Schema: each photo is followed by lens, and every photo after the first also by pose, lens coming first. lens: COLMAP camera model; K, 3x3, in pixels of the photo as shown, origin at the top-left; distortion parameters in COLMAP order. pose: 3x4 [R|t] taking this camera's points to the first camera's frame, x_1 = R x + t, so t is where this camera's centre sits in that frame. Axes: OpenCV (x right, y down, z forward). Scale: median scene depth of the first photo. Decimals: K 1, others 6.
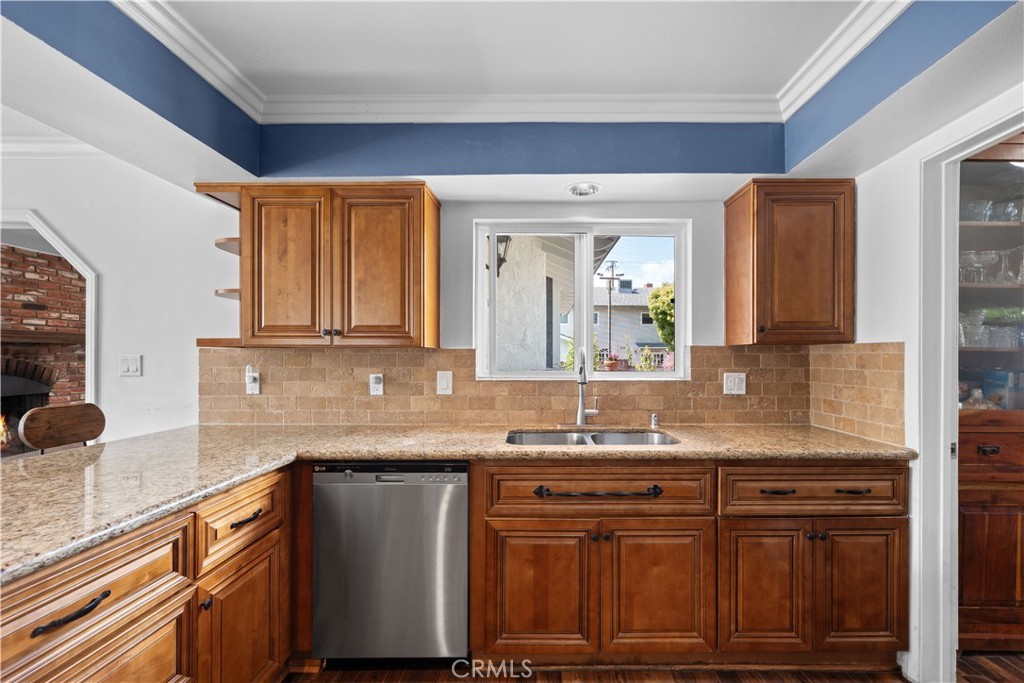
lens RADIAL K [[427.4, 0, 543.1], [0, 427.4, 356.4], [0, 0, 1]] dist [-0.001219, -0.000570]
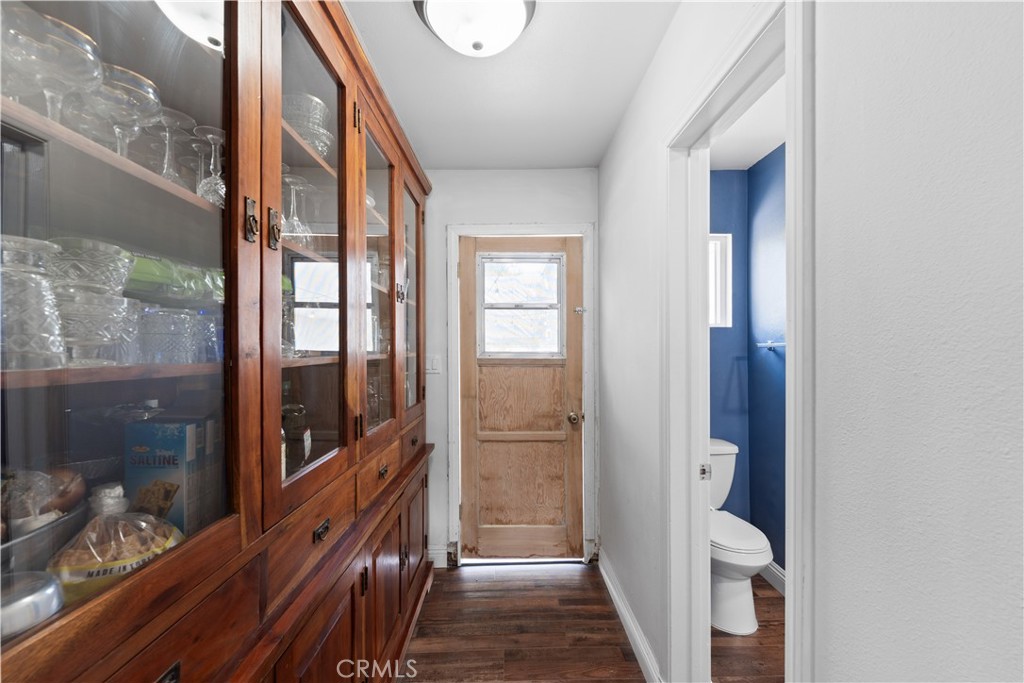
lens RADIAL K [[455.6, 0, 539.0], [0, 455.6, 343.8], [0, 0, 1]] dist [-0.001137, -0.000242]
pose [[0.007039, -0.003751, 0.999968, 0.635762], [0.004322, 0.999984, 0.003721, -0.035510], [-0.999966, 0.004296, 0.007055, 0.633277]]
